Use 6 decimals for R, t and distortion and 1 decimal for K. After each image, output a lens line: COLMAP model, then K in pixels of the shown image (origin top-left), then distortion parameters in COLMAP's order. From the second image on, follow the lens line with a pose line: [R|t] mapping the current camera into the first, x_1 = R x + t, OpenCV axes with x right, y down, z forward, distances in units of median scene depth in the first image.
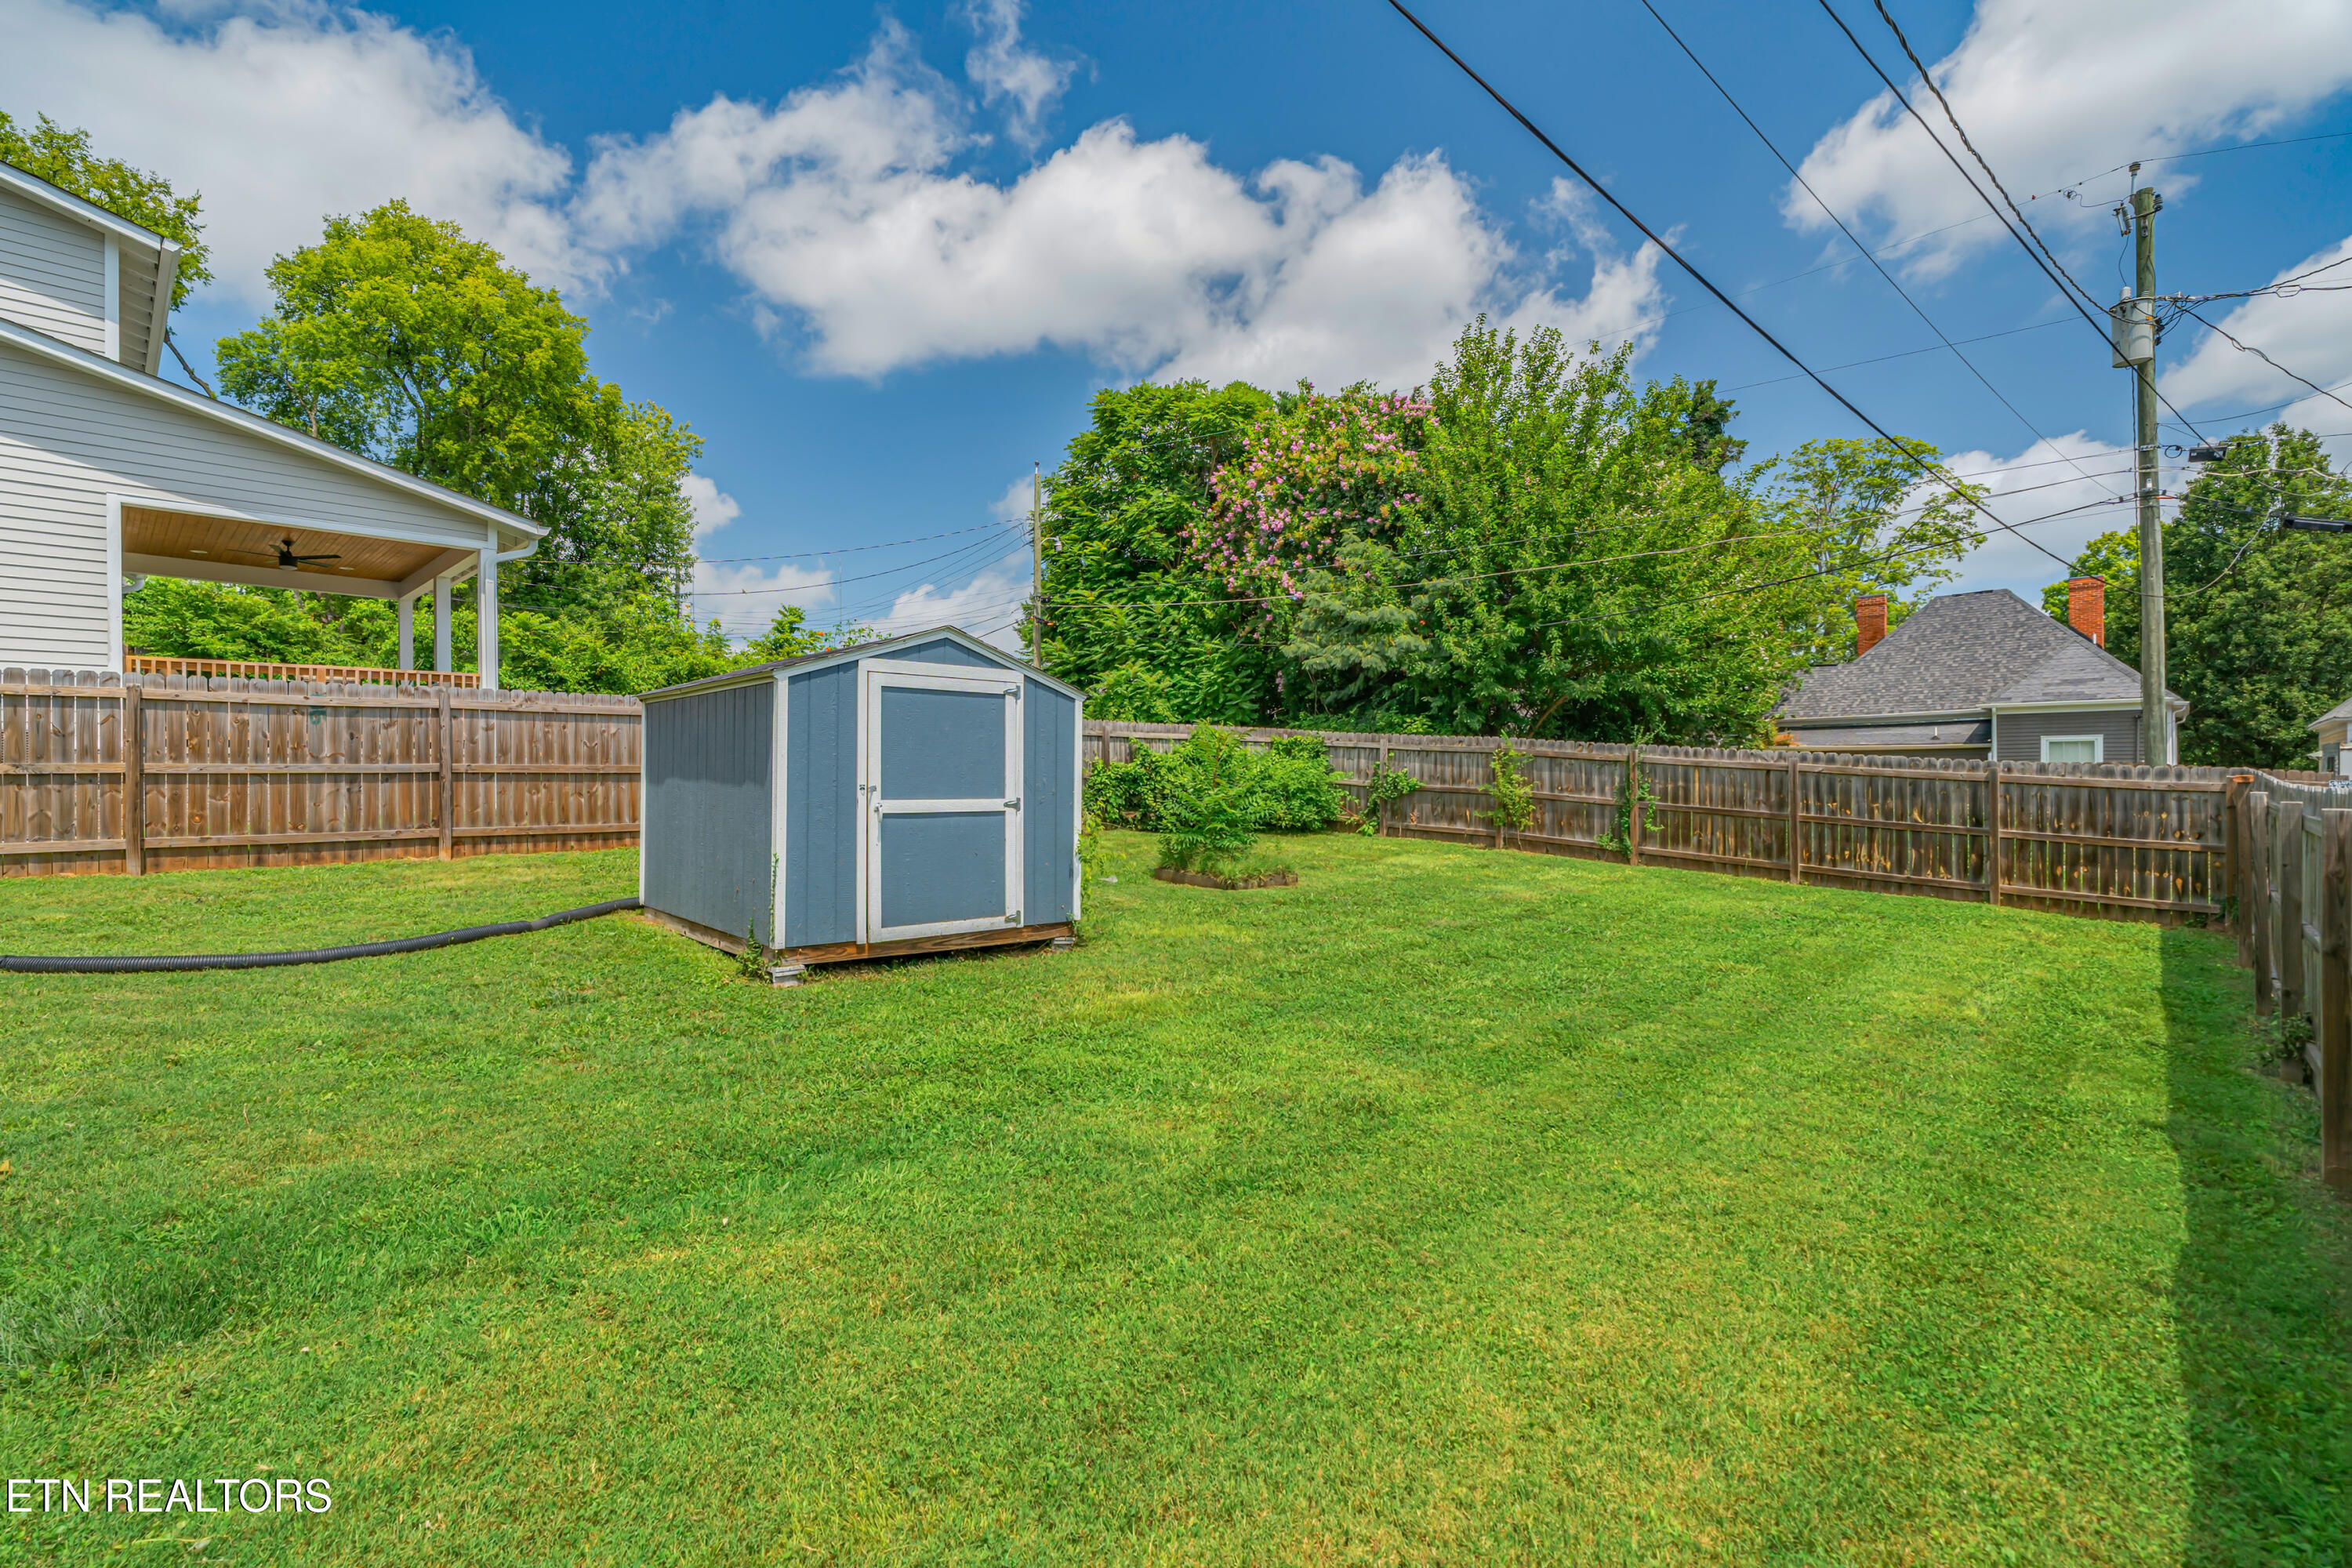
lens RADIAL K [[1053.2, 0, 1214.2], [0, 1053.2, 780.8], [0, 0, 1]] dist [-0.000847, 0.000430]
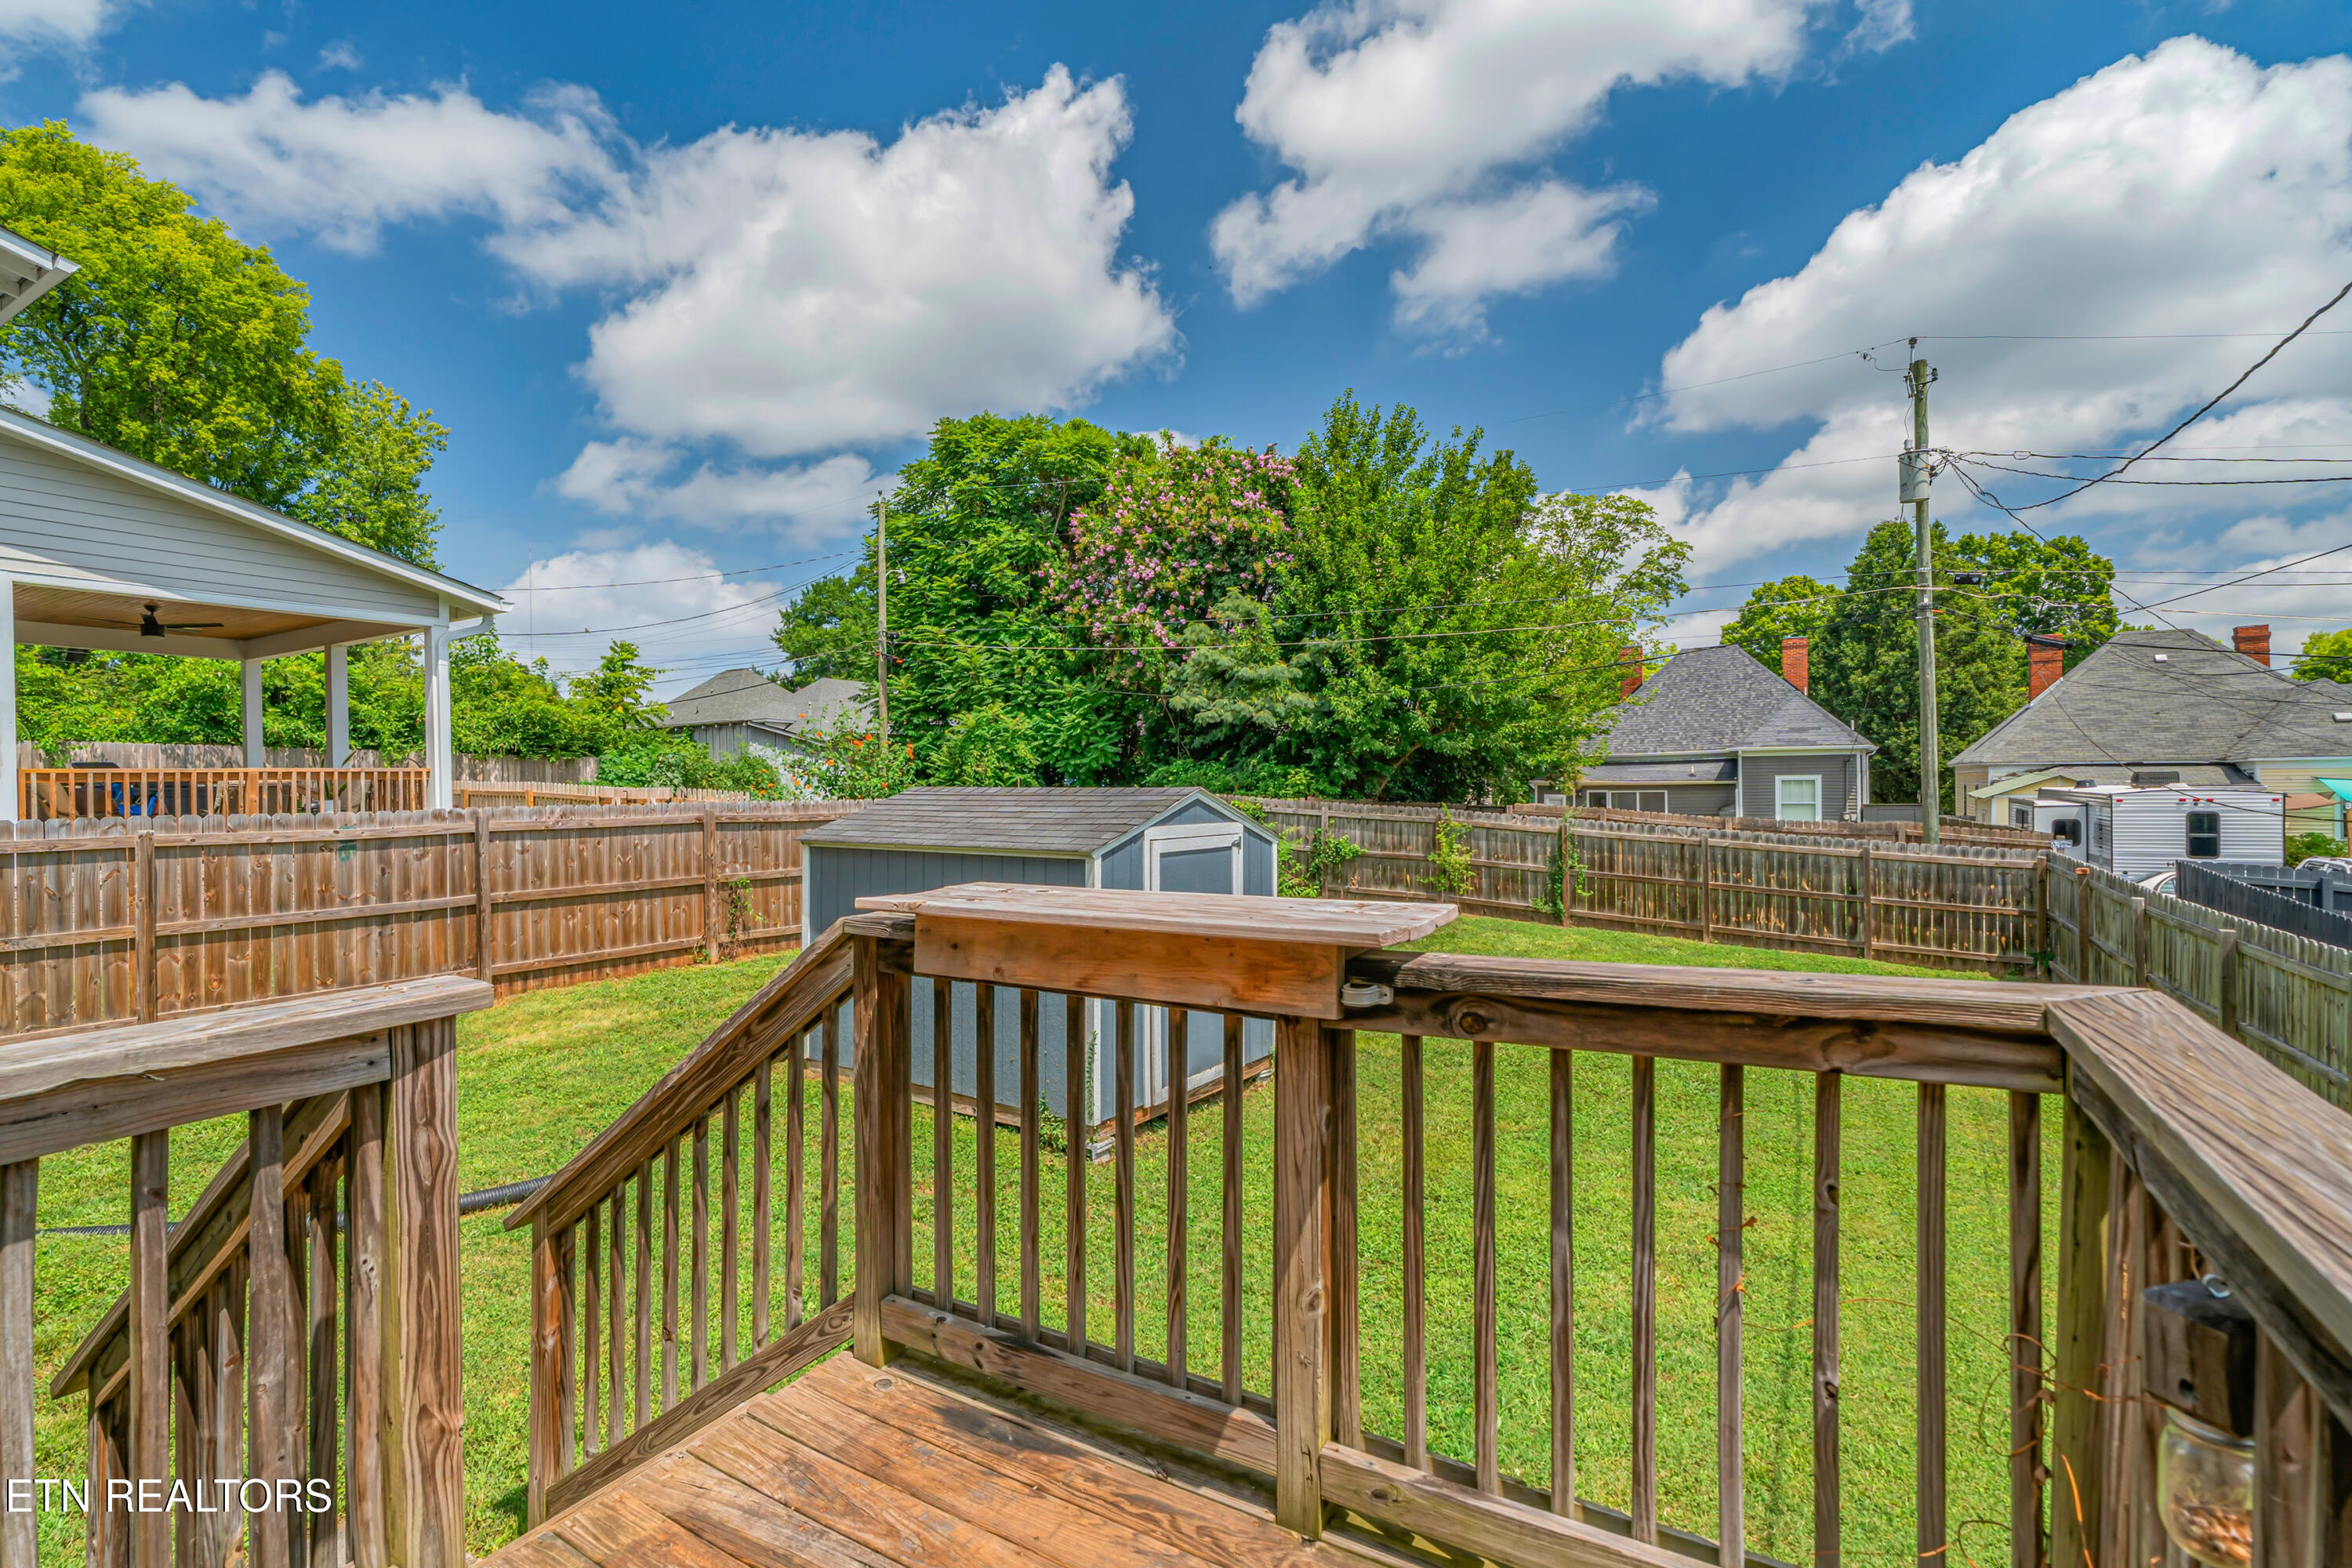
lens RADIAL K [[1053.2, 0, 1213.5], [0, 1053.2, 785.1], [0, 0, 1]] dist [-0.000847, 0.000430]
pose [[0.972491, -0.005040, 0.232884, -0.142930], [0.005973, 0.999977, -0.003300, -0.043341], [-0.232862, 0.004600, 0.972499, -0.003586]]
